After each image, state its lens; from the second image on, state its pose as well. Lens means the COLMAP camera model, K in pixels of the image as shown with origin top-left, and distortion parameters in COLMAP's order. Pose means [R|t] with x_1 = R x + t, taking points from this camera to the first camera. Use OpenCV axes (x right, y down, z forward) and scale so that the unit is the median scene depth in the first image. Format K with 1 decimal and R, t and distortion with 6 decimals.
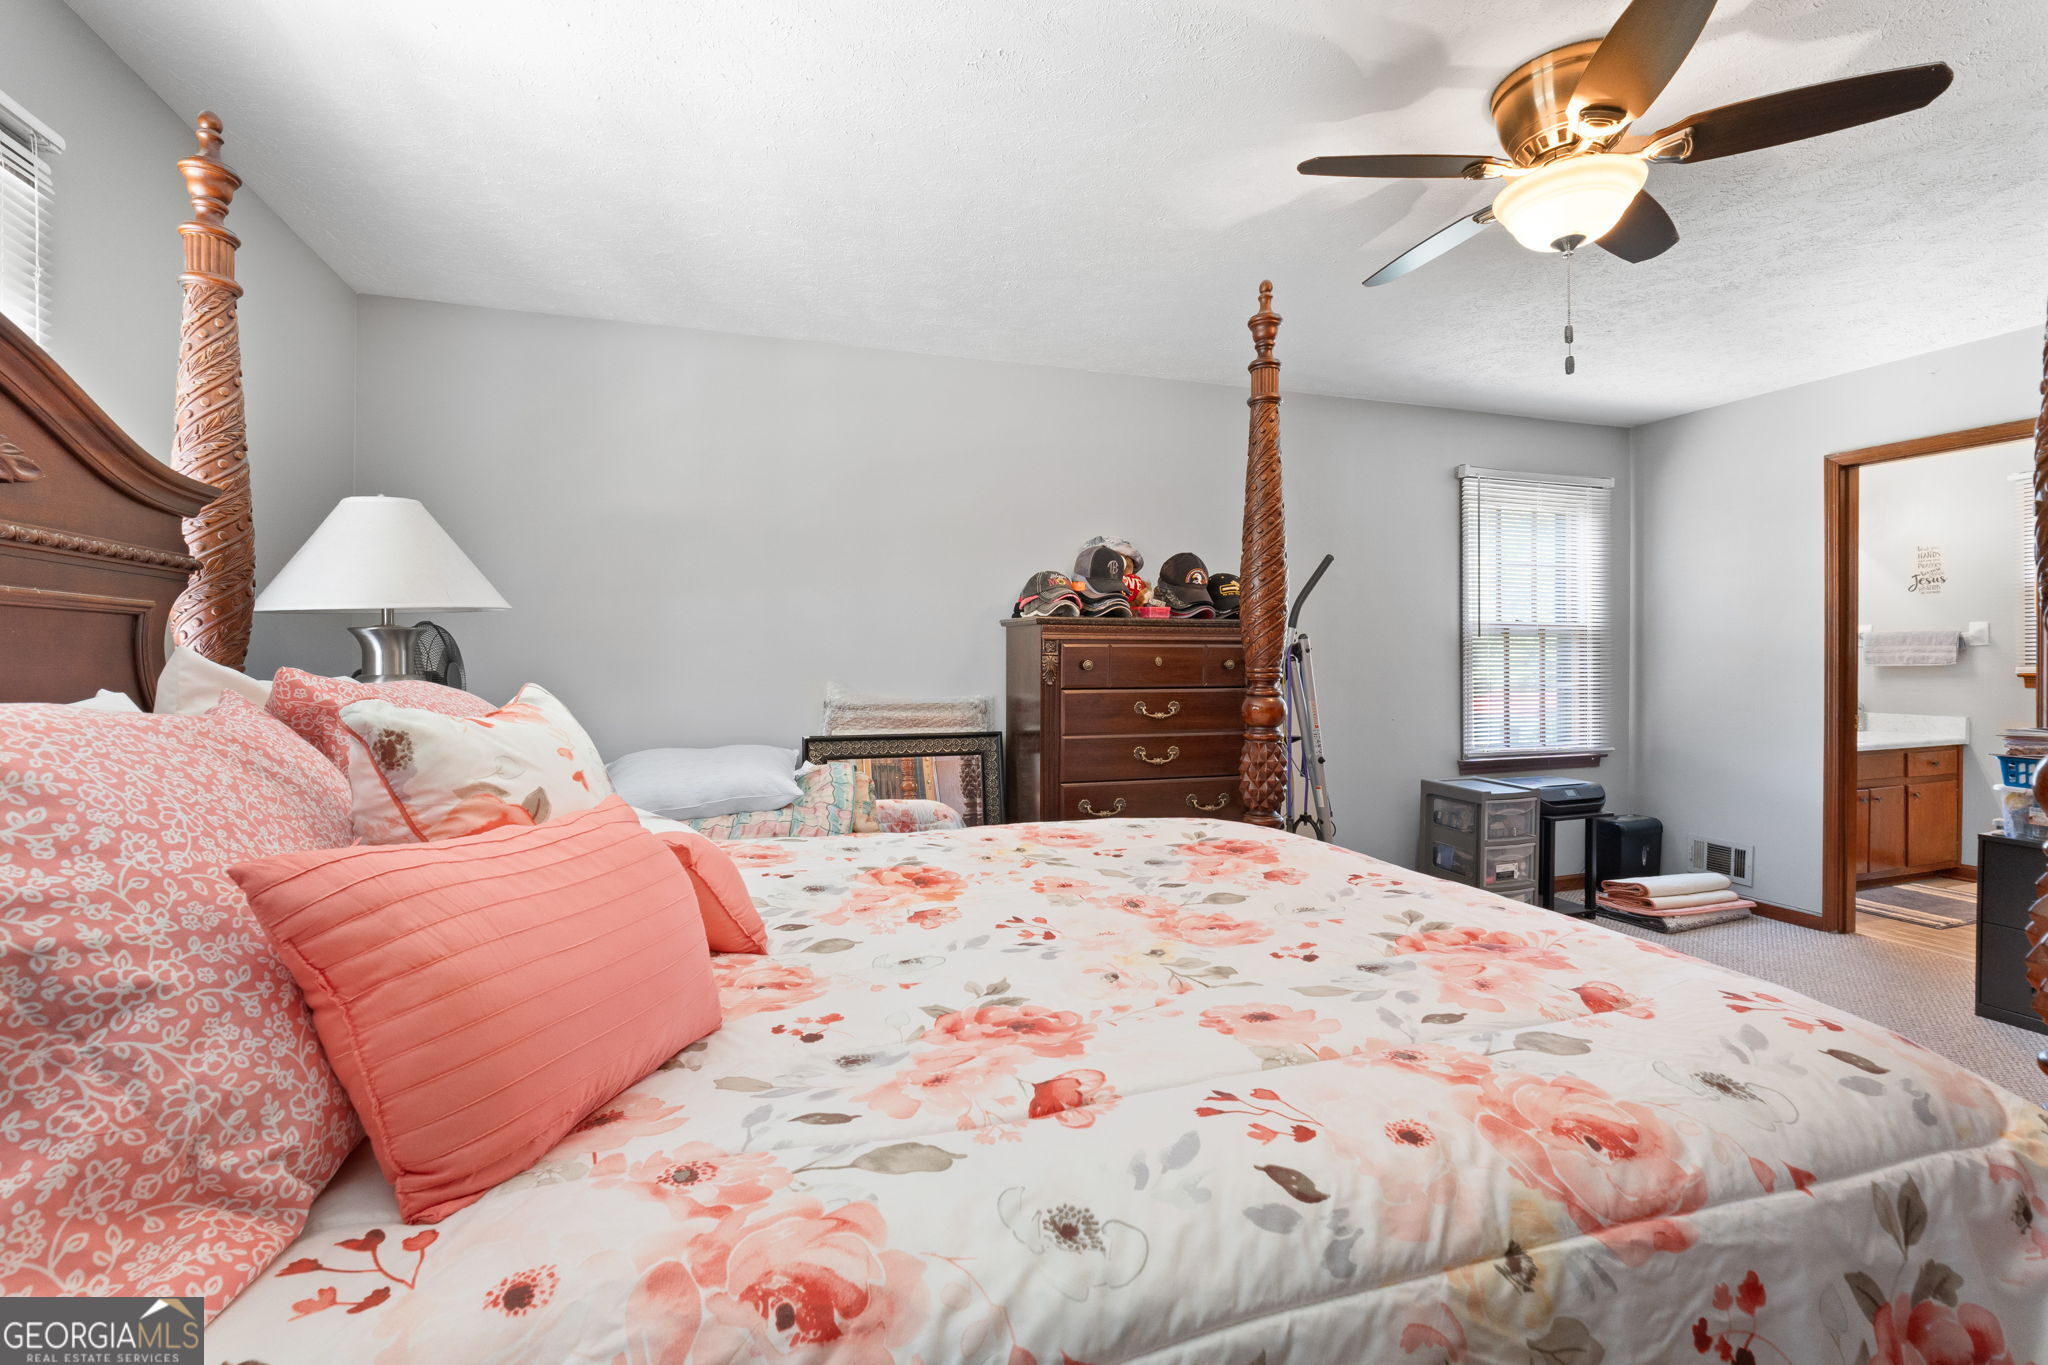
lens RADIAL K [[858.9, 0, 1028.6], [0, 858.9, 671.0], [0, 0, 1]] dist [-0.000692, -0.000433]
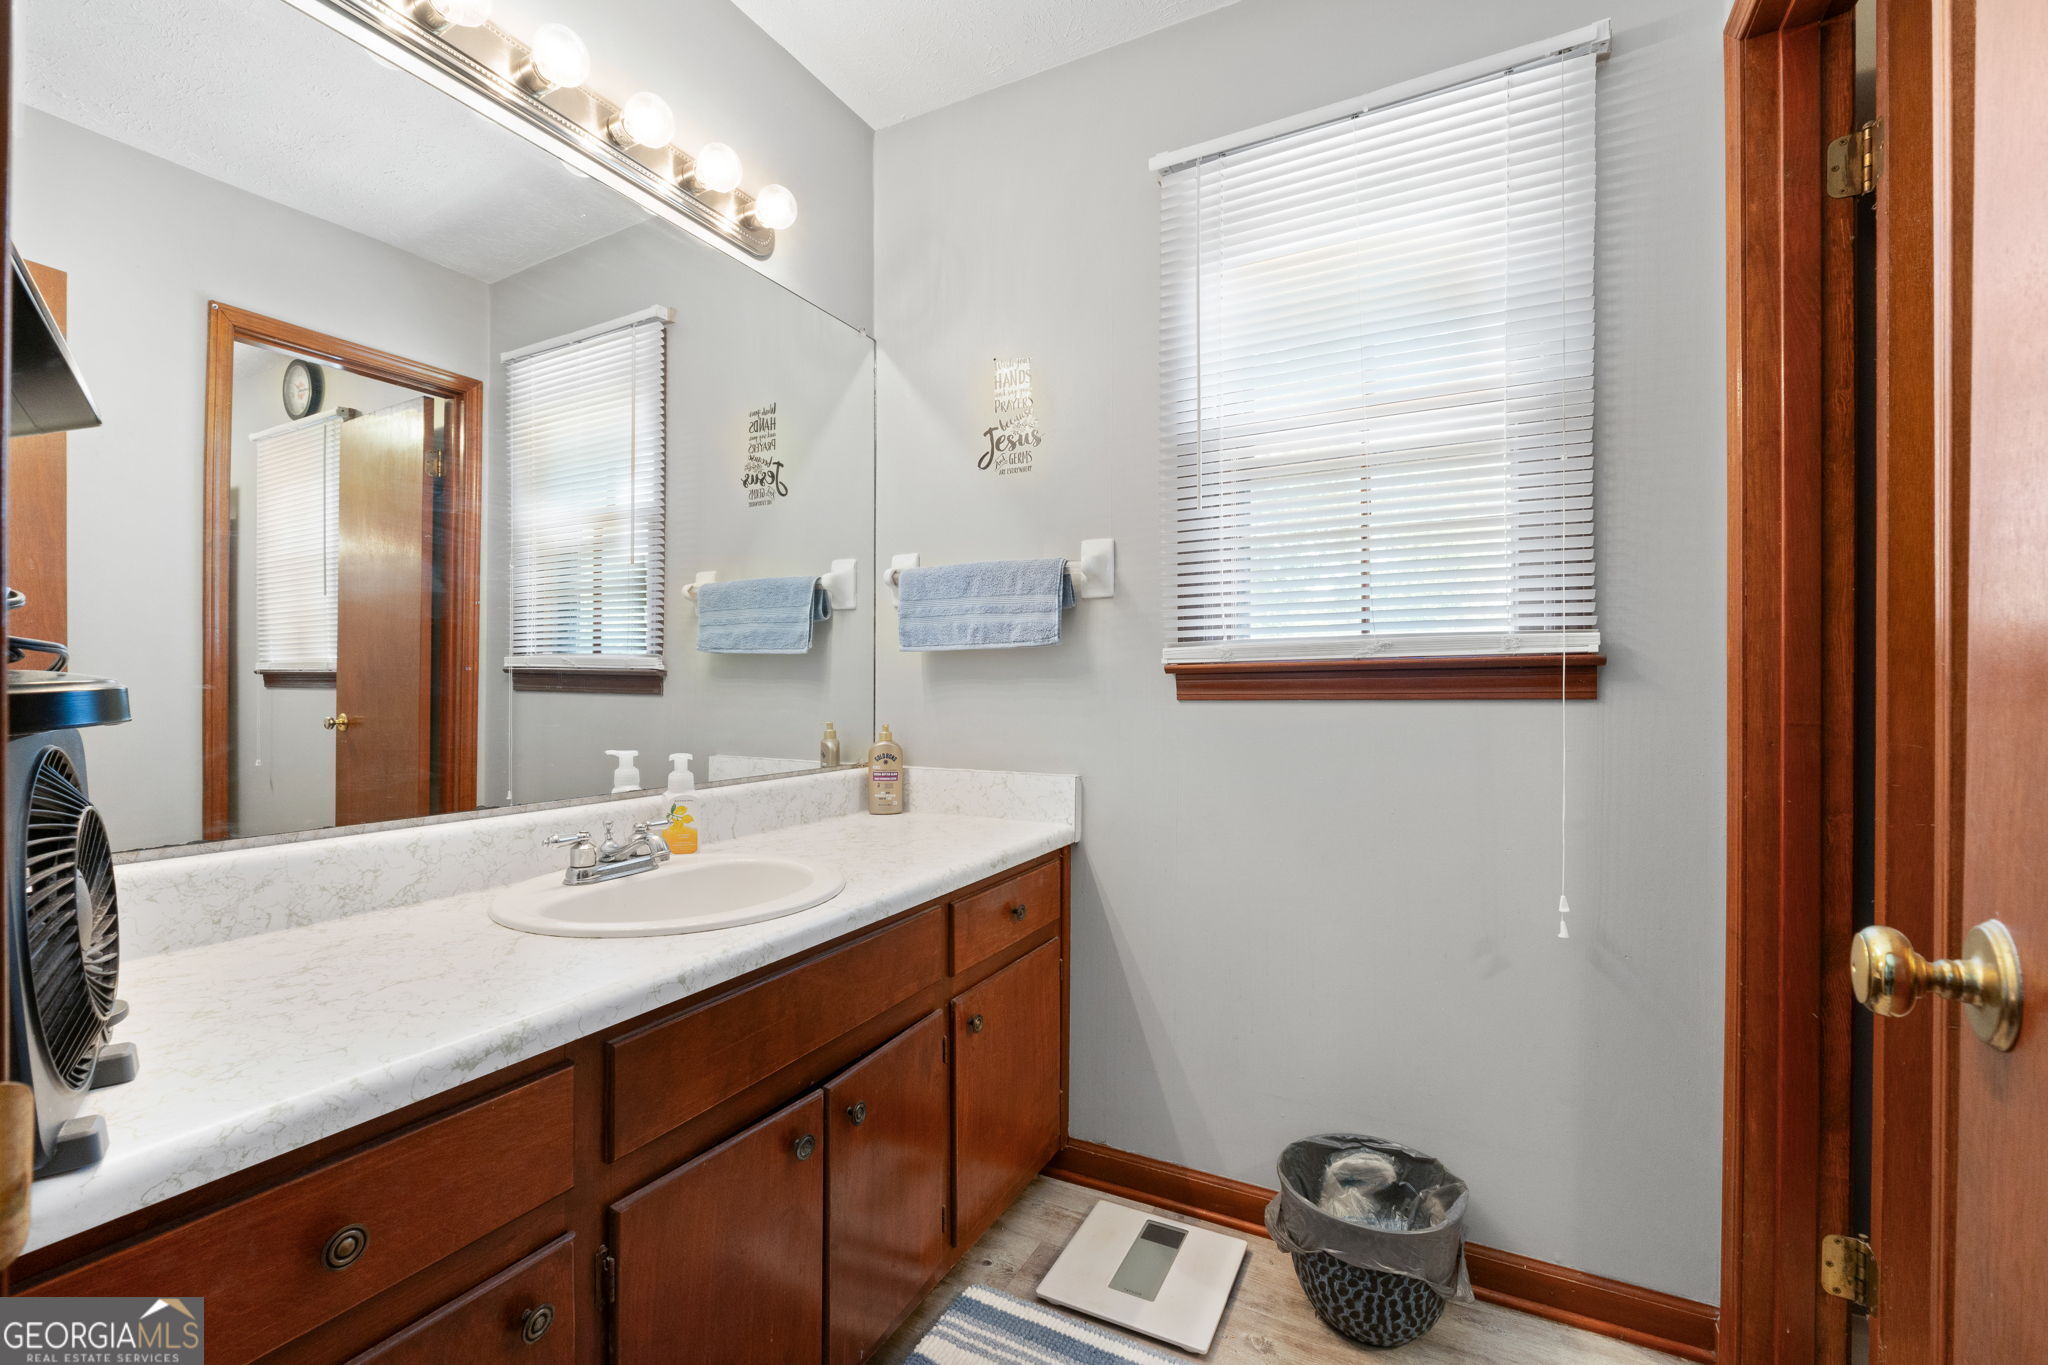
lens RADIAL K [[858.9, 0, 1026.3], [0, 858.9, 685.5], [0, 0, 1]] dist [-0.000692, -0.000433]
pose [[0.724928, 0.001323, 0.688824, 0.799936], [-0.001595, 0.999999, -0.000242, 0.010733], [-0.688823, -0.000923, 0.724929, 0.724893]]
